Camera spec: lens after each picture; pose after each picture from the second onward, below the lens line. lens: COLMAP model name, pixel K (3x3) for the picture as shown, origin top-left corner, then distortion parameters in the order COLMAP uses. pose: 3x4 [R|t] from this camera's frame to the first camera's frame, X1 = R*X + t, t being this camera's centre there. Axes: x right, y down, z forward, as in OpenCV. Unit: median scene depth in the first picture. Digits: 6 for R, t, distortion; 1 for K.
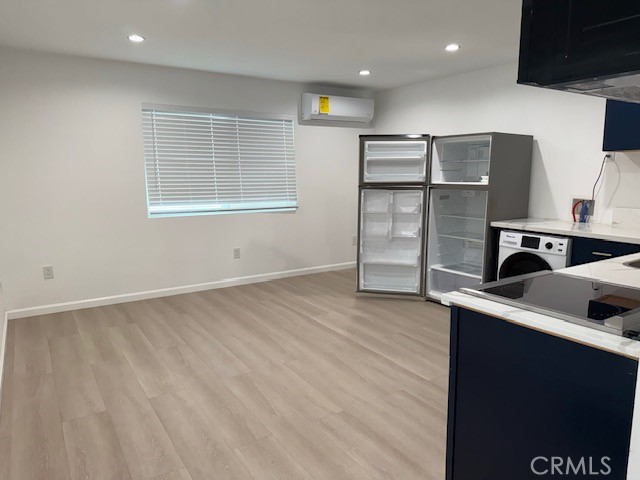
lens RADIAL K [[448.6, 0, 320.0], [0, 448.6, 240.0], [0, 0, 1]] dist [0.007514, 0.000488]
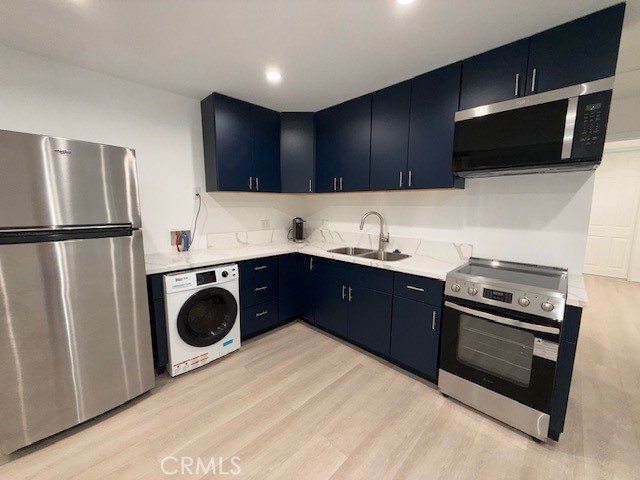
lens RADIAL K [[256.4, 0, 320.0], [0, 256.4, 240.0], [0, 0, 1]] dist [0.002200, 0.000110]
pose [[-0.208327, -0.130217, 0.969352, -0.122687], [0.152885, 0.974579, 0.163777, -0.130021], [-0.966036, 0.182319, -0.183123, 0.844951]]
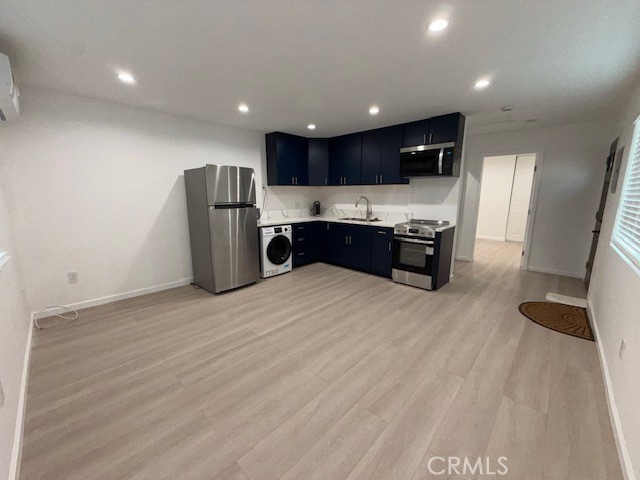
lens RADIAL K [[256.4, 0, 320.0], [0, 256.4, 240.0], [0, 0, 1]] dist [0.002200, 0.000110]
pose [[-0.230559, -0.170239, 0.958051, -0.652362], [0.155003, 0.965579, 0.208879, -0.158906], [-0.960633, 0.196660, -0.196236, 1.051090]]
